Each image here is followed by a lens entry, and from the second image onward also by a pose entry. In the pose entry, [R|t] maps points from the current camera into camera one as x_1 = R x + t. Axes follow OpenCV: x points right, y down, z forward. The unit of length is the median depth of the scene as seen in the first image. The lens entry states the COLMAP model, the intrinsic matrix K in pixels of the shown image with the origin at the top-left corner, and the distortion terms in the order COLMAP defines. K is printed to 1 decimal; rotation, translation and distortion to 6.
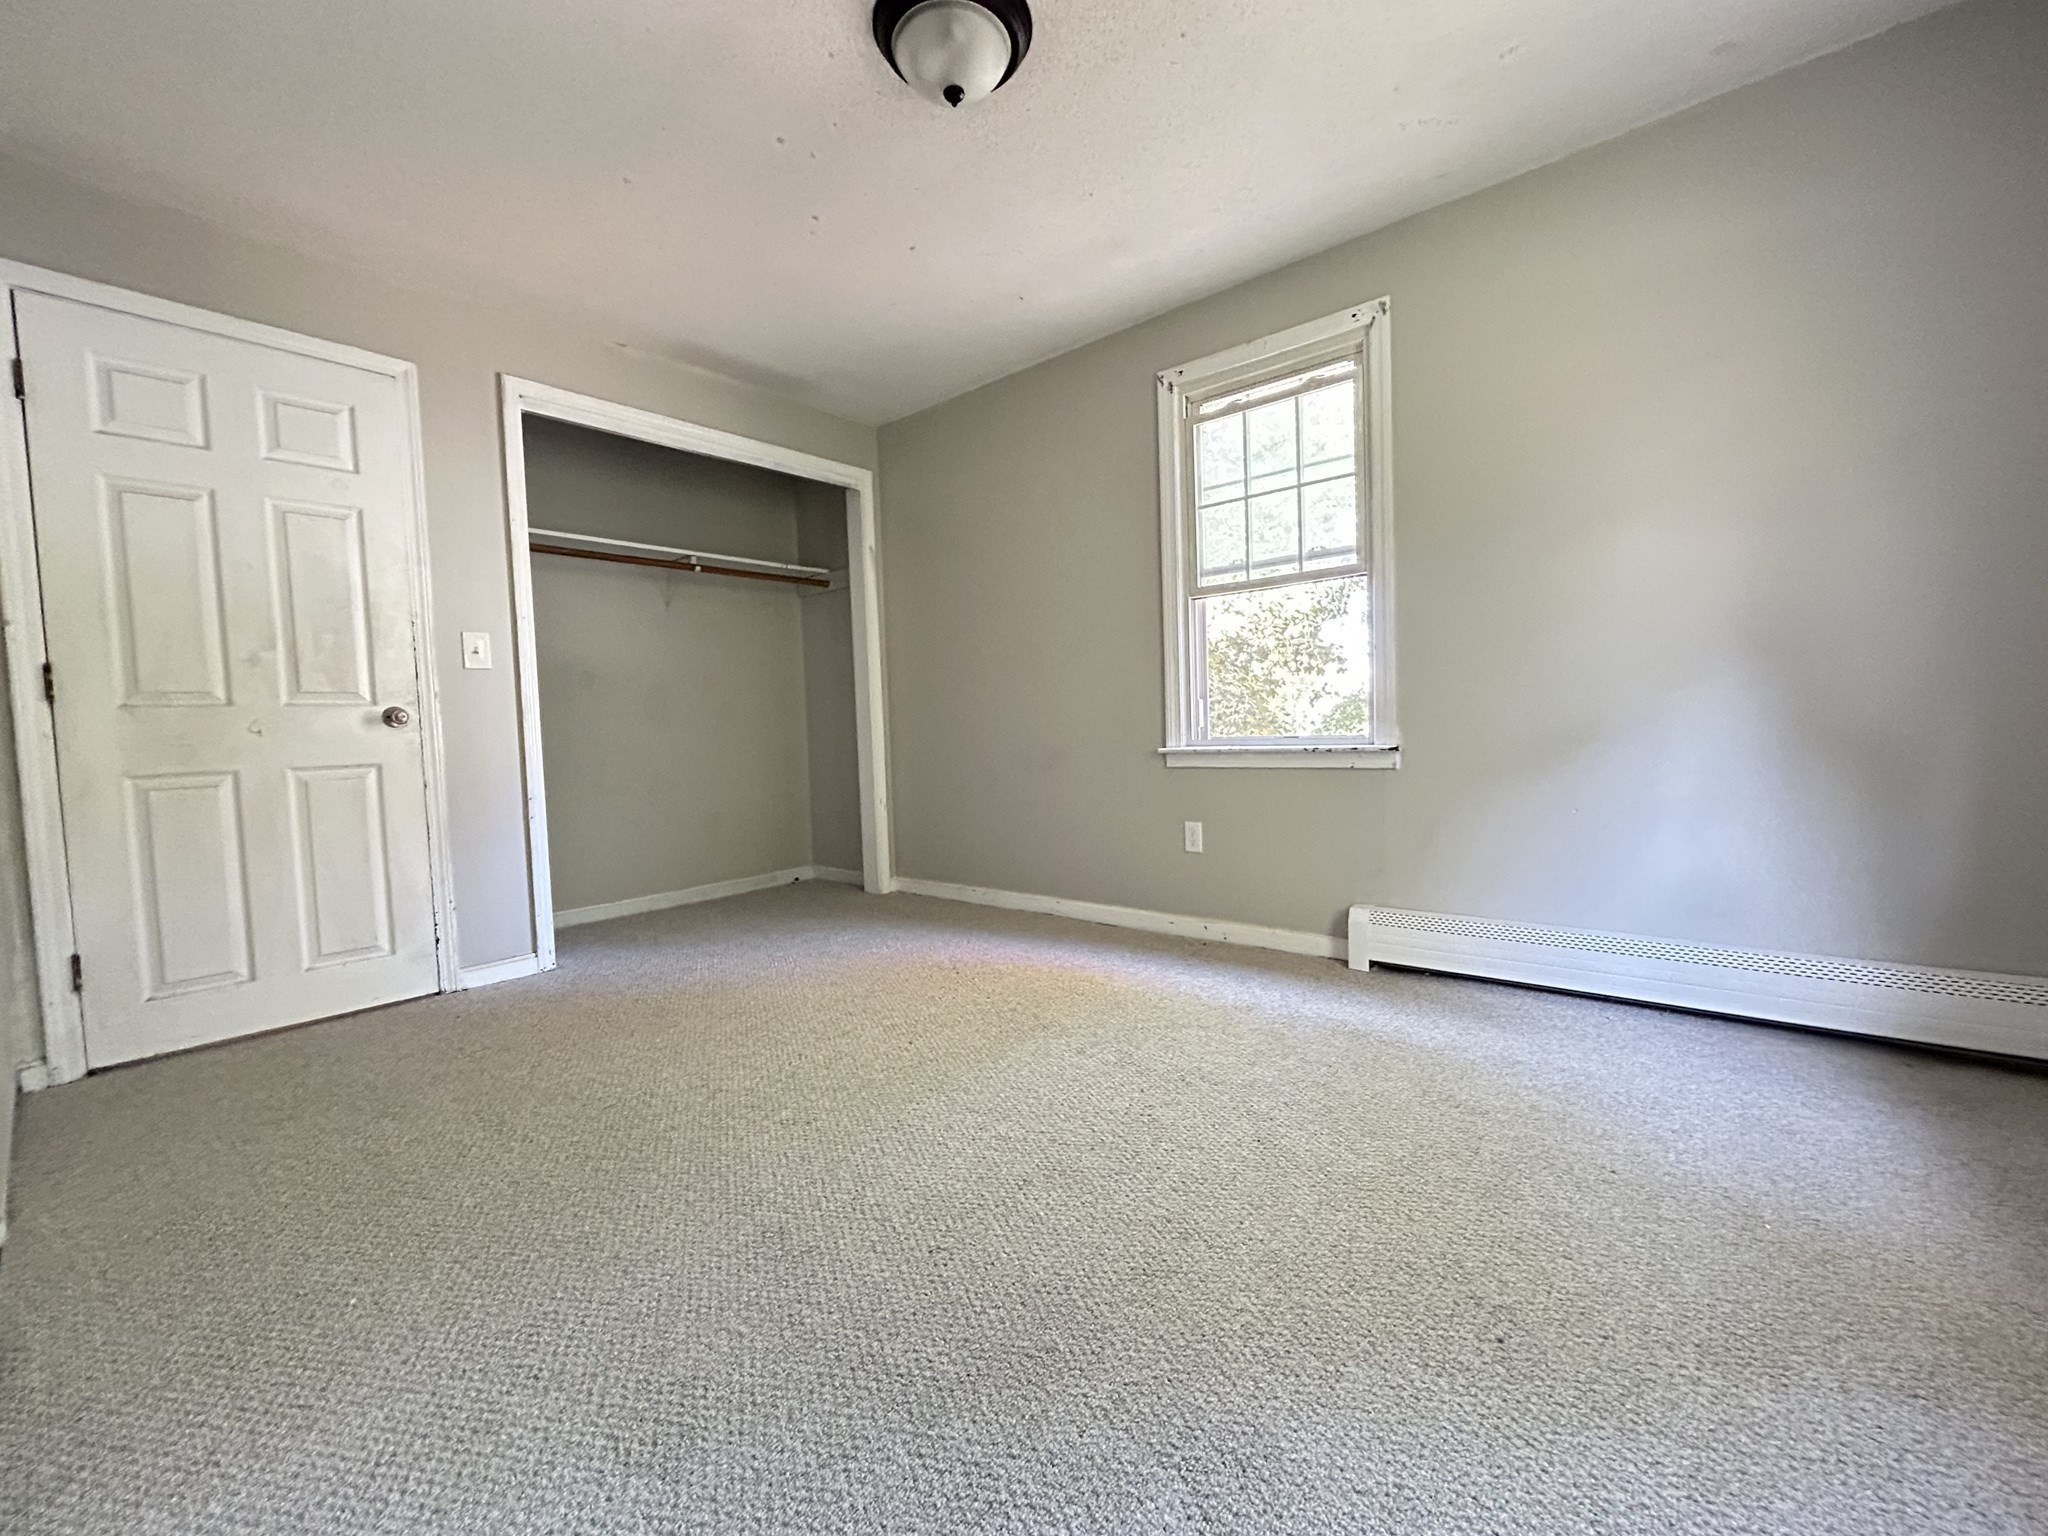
lens RADIAL K [[840.9, 0, 1002.2], [0, 840.9, 772.2], [0, 0, 1]] dist [-0.000241, -0.000041]
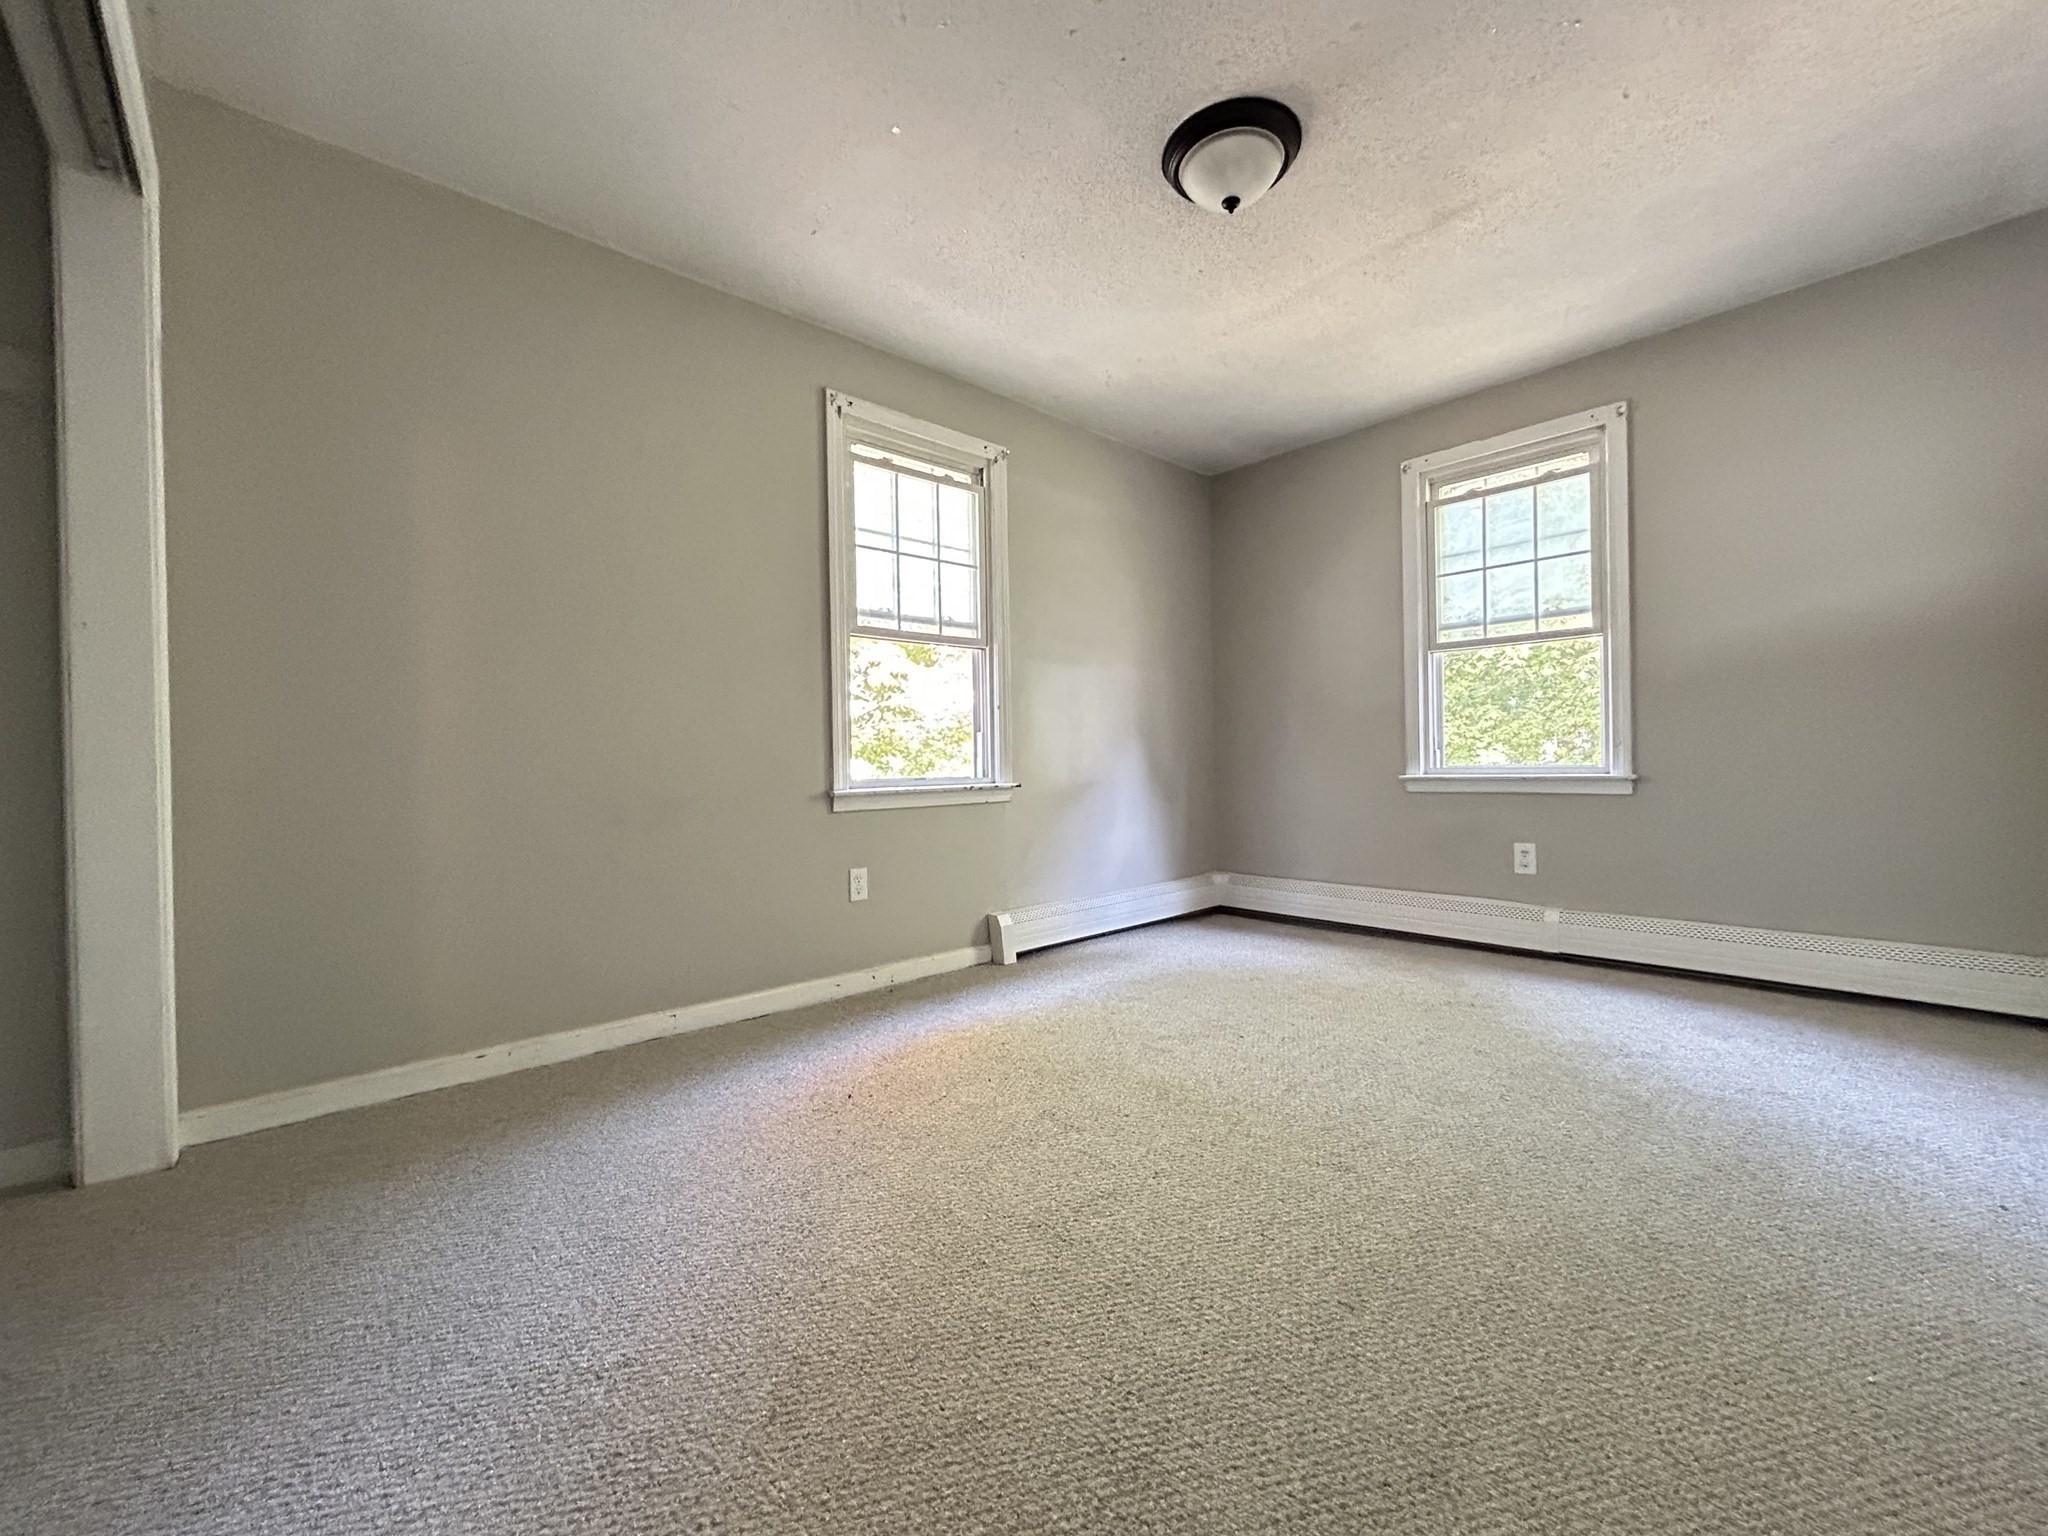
lens RADIAL K [[840.0, 0, 1053.2], [0, 840.0, 766.2], [0, 0, 1]] dist [0.000053, 0.000352]
pose [[0.083991, 0.026378, 0.996117, -0.749501], [0.067455, 0.997206, -0.032095, -0.011238], [-0.994181, 0.069889, 0.081977, 0.745600]]
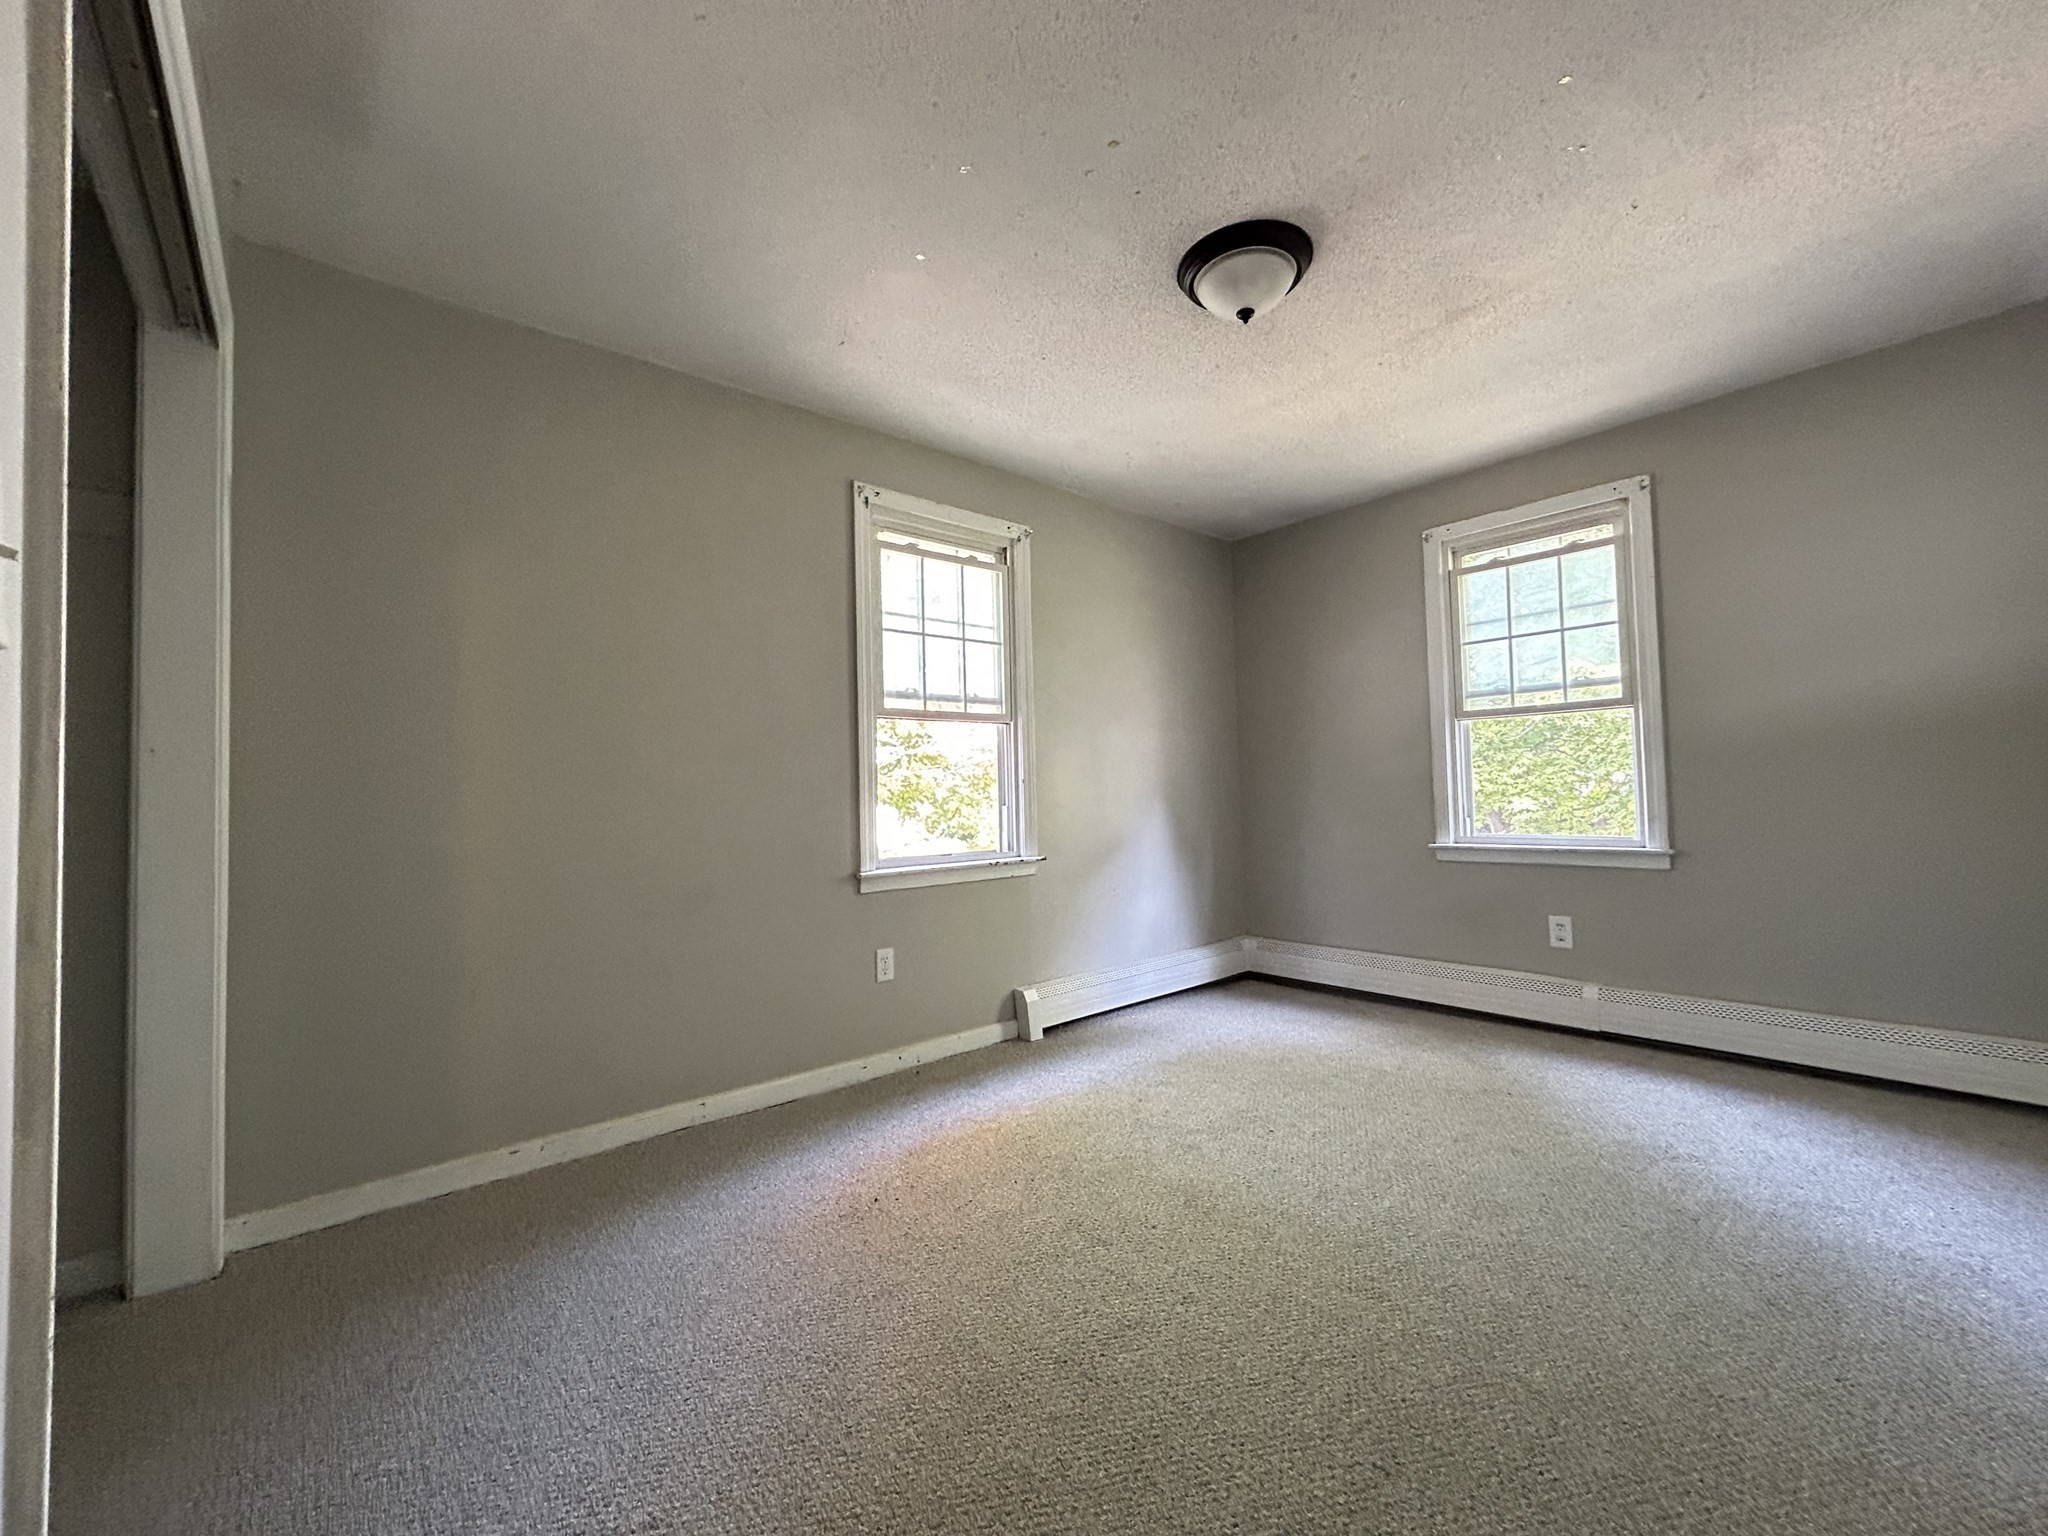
lens RADIAL K [[839.9, 0, 1052.3], [0, 839.9, 768.5], [0, 0, 1]] dist [0.002149, -0.001075]
pose [[0.117024, 0.064794, 0.991013, -0.757280], [0.074486, 0.994486, -0.073817, -0.063742], [-0.990332, 0.082455, 0.111552, 0.738236]]
